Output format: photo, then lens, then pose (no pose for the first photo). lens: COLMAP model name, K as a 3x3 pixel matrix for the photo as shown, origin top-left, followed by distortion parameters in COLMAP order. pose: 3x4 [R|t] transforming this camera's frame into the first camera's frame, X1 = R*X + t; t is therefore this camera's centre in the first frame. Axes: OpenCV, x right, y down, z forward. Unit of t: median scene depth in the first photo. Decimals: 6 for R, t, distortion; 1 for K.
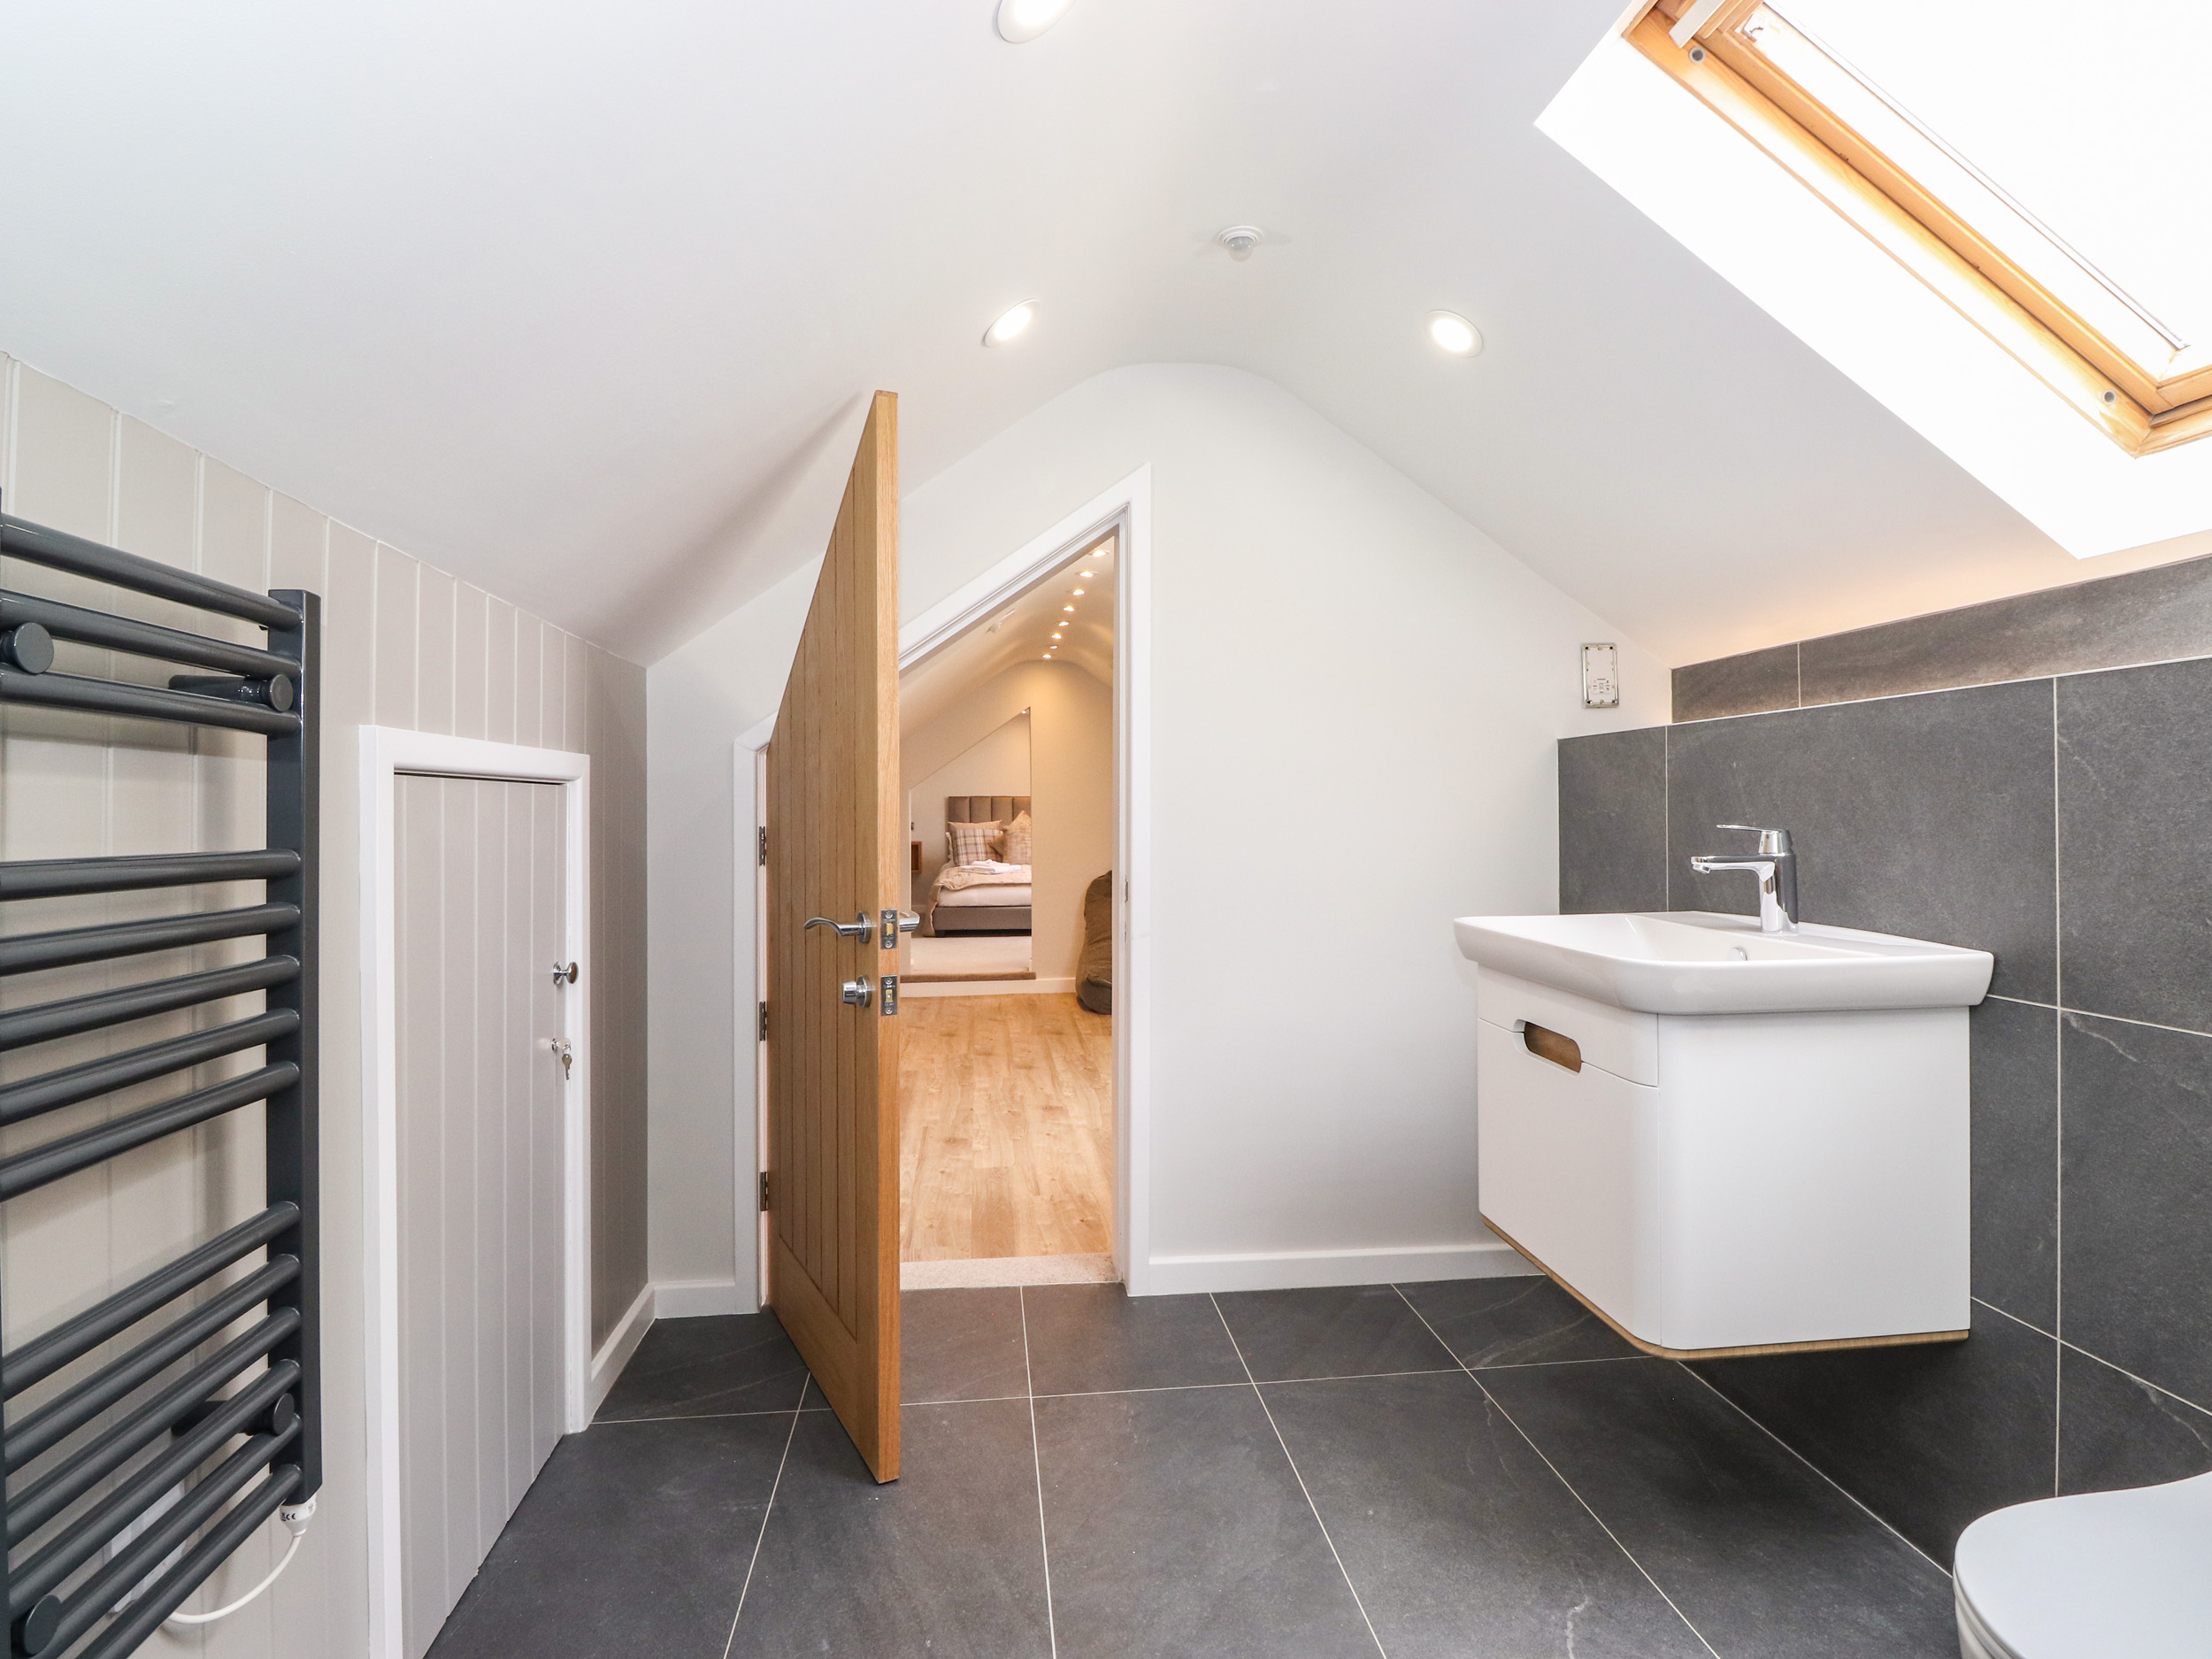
lens RADIAL K [[1169.8, 0, 1103.9], [0, 1169.8, 814.1], [0, 0, 1]] dist [-0.000286, -0.000170]
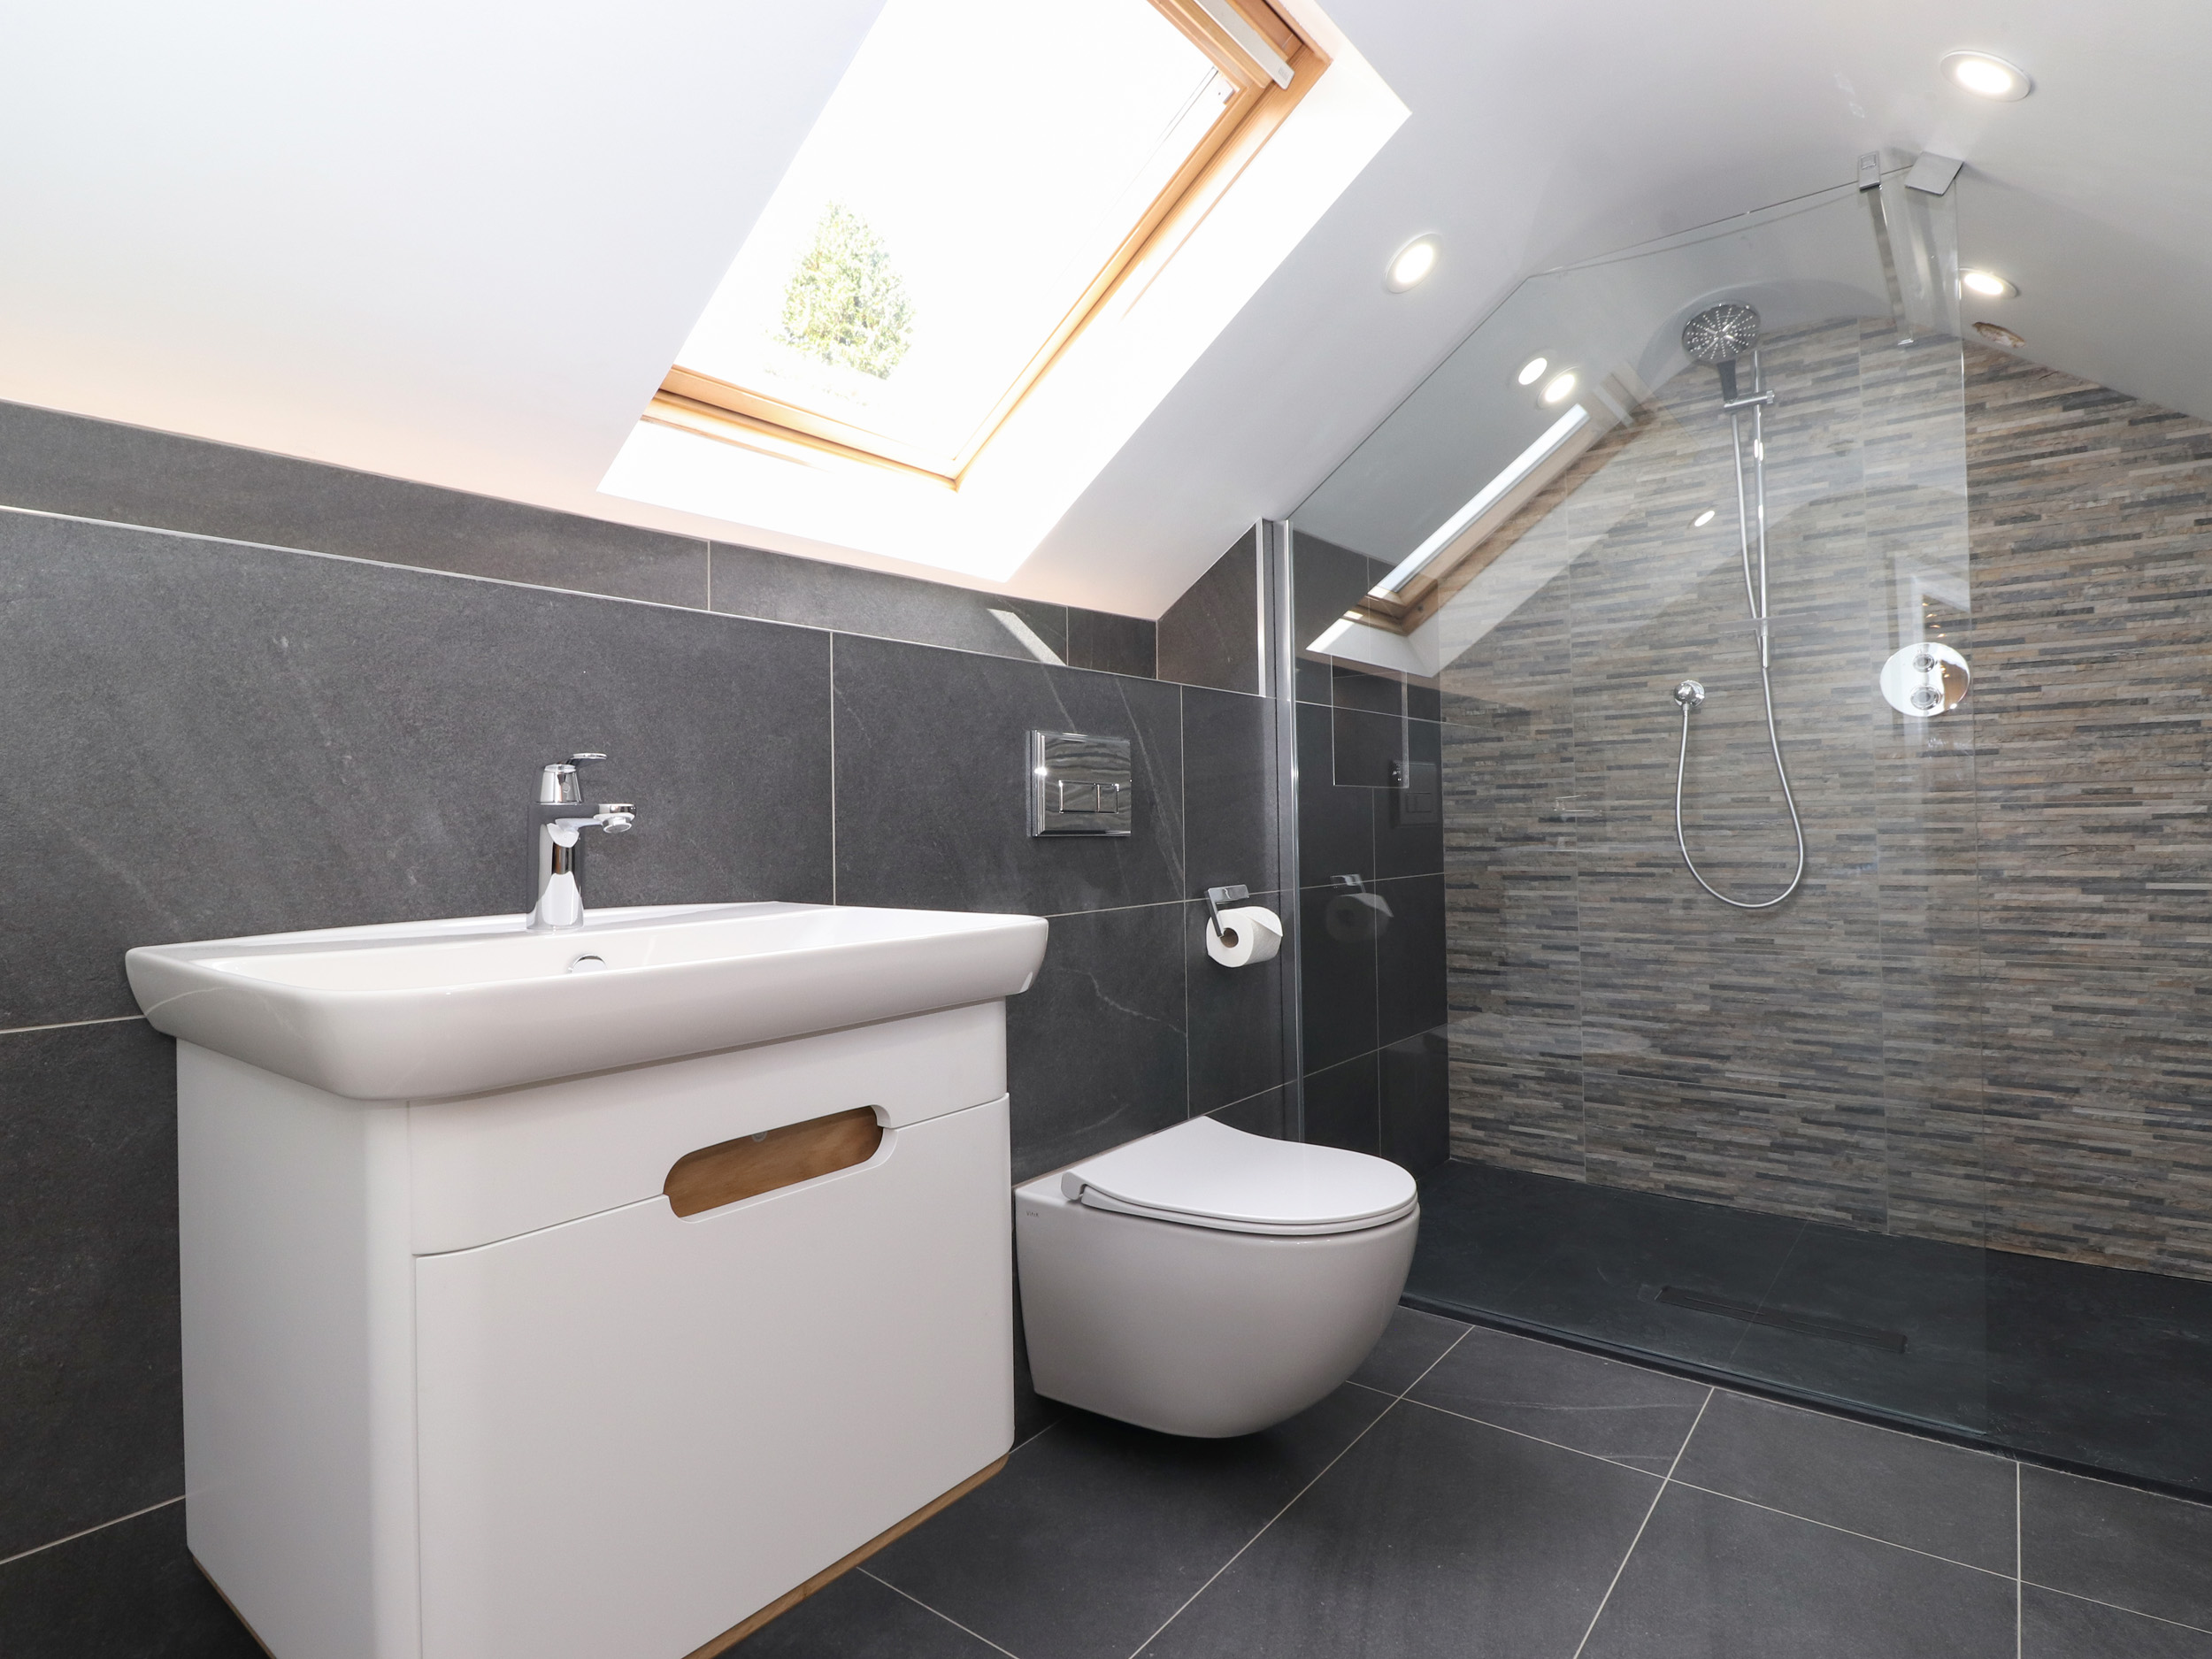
lens RADIAL K [[1169.8, 0, 1103.9], [0, 1169.8, 814.1], [0, 0, 1]] dist [-0.000286, -0.000170]
pose [[-0.727185, 0.028746, 0.685839, -0.077276], [0.026965, 0.999548, -0.013305, 0.054075], [-0.685912, 0.008818, -0.727631, 1.223322]]
